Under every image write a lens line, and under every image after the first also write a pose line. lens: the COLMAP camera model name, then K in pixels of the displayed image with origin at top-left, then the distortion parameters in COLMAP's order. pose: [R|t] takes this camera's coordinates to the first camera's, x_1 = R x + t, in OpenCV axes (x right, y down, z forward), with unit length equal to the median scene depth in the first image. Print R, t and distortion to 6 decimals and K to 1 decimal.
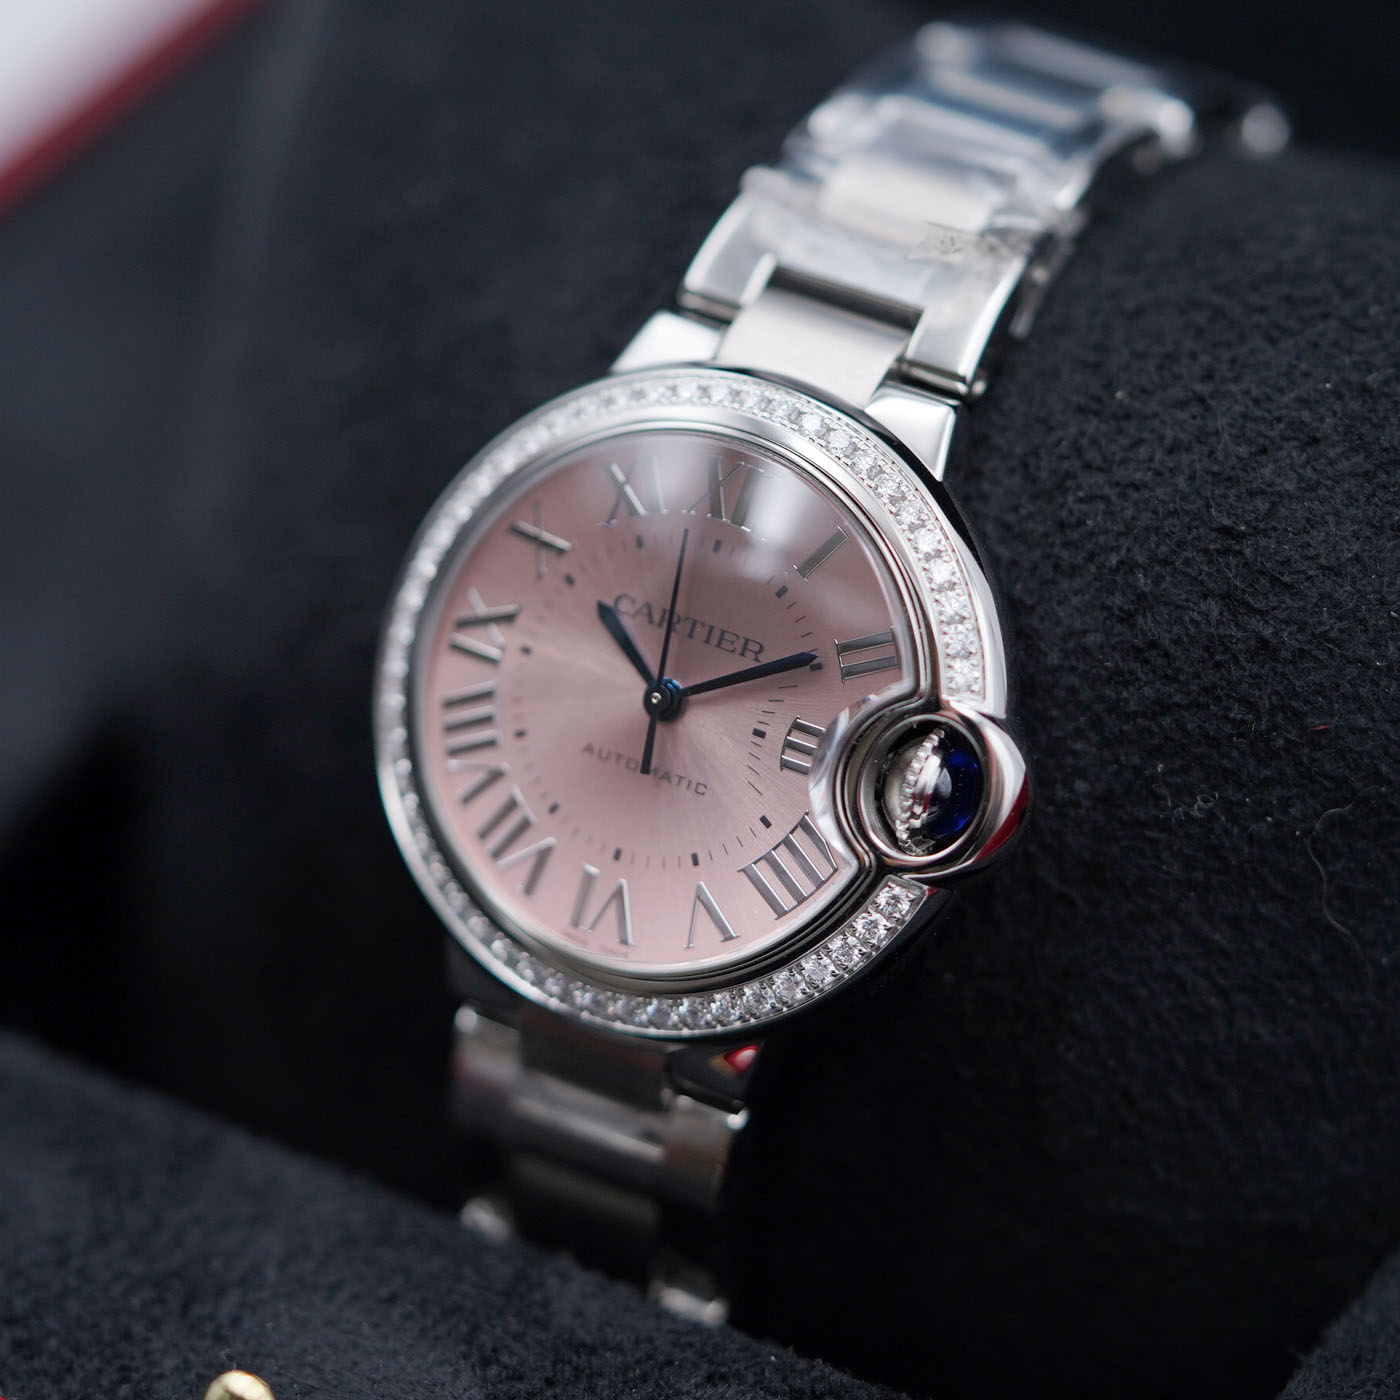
lens RADIAL K [[9717.4, 0, 698.6], [0, 9717.4, 703.8], [0, 0, 1]] dist [0.217749, 0.000000]
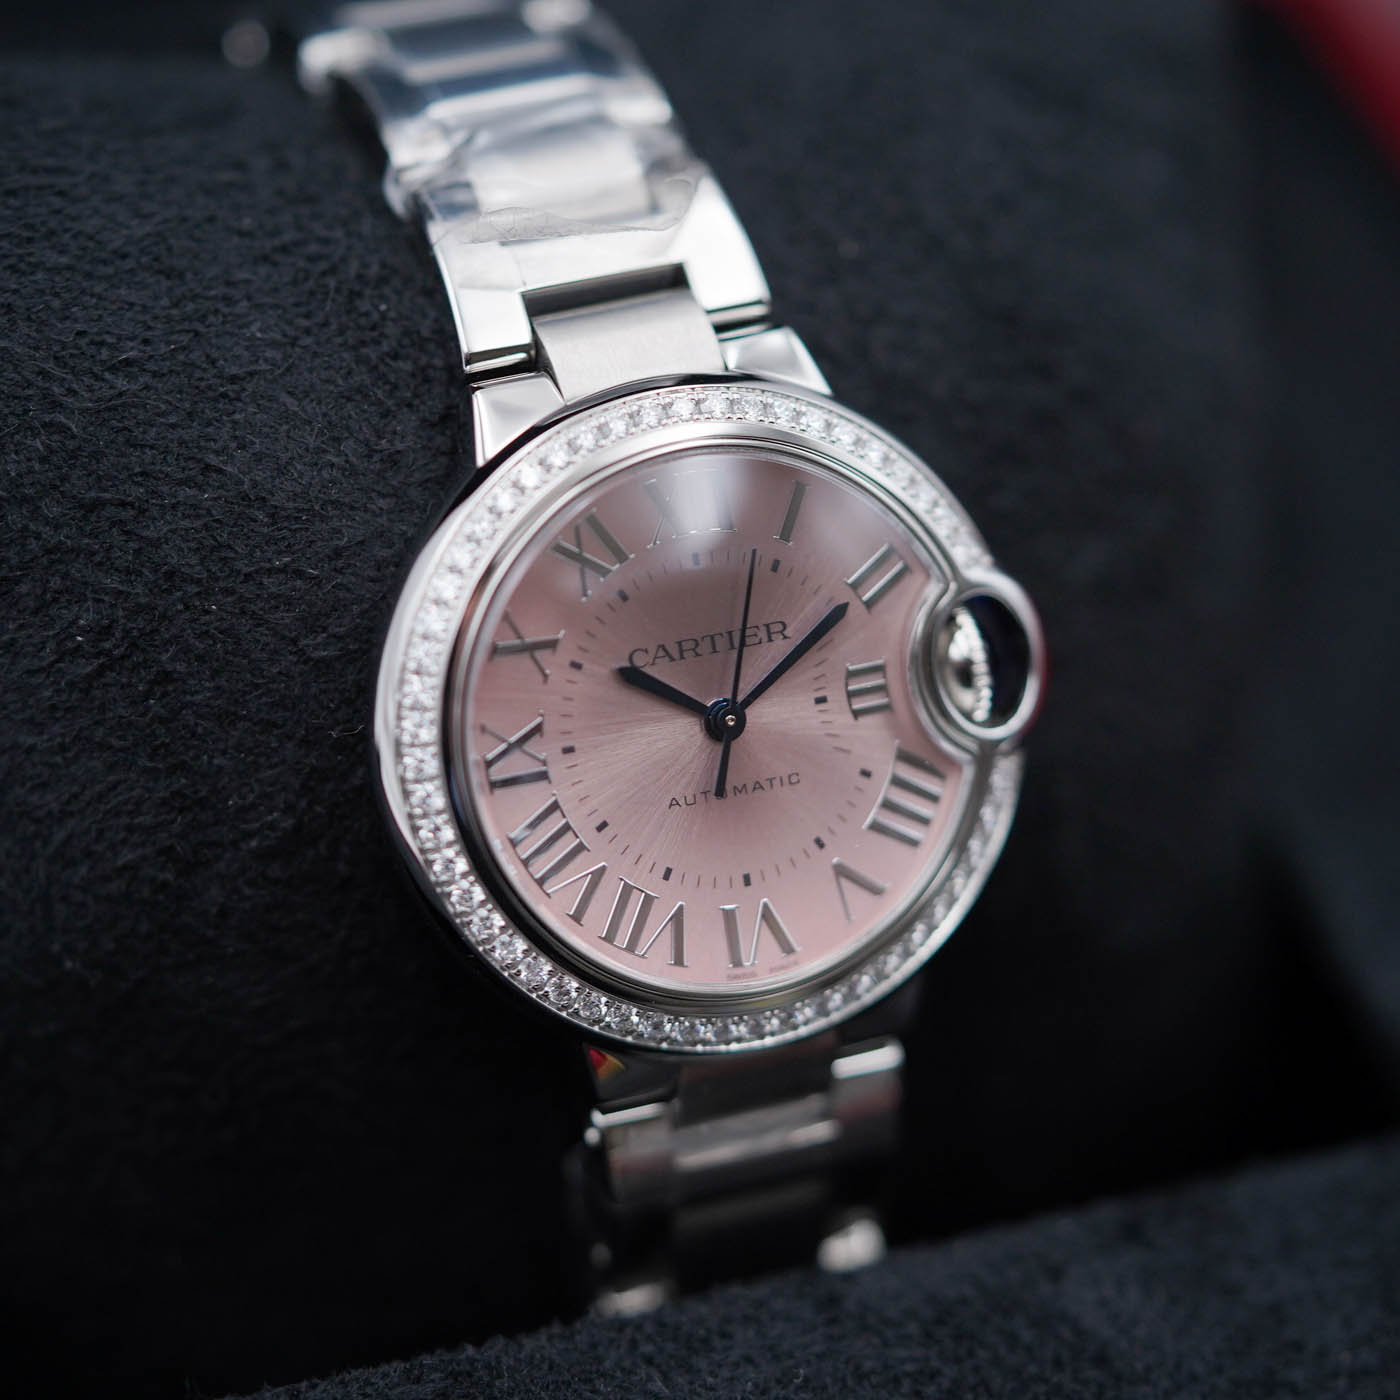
lens RADIAL K [[9717.4, 0, 703.2], [0, 9717.4, 708.6], [0, 0, 1]] dist [0.217749, 0.000000]
pose [[0.634660, -0.480947, 0.604894, -0.606171], [0.422989, 0.871270, 0.248937, -0.250011], [-0.646751, 0.097873, 0.756396, 0.247737]]
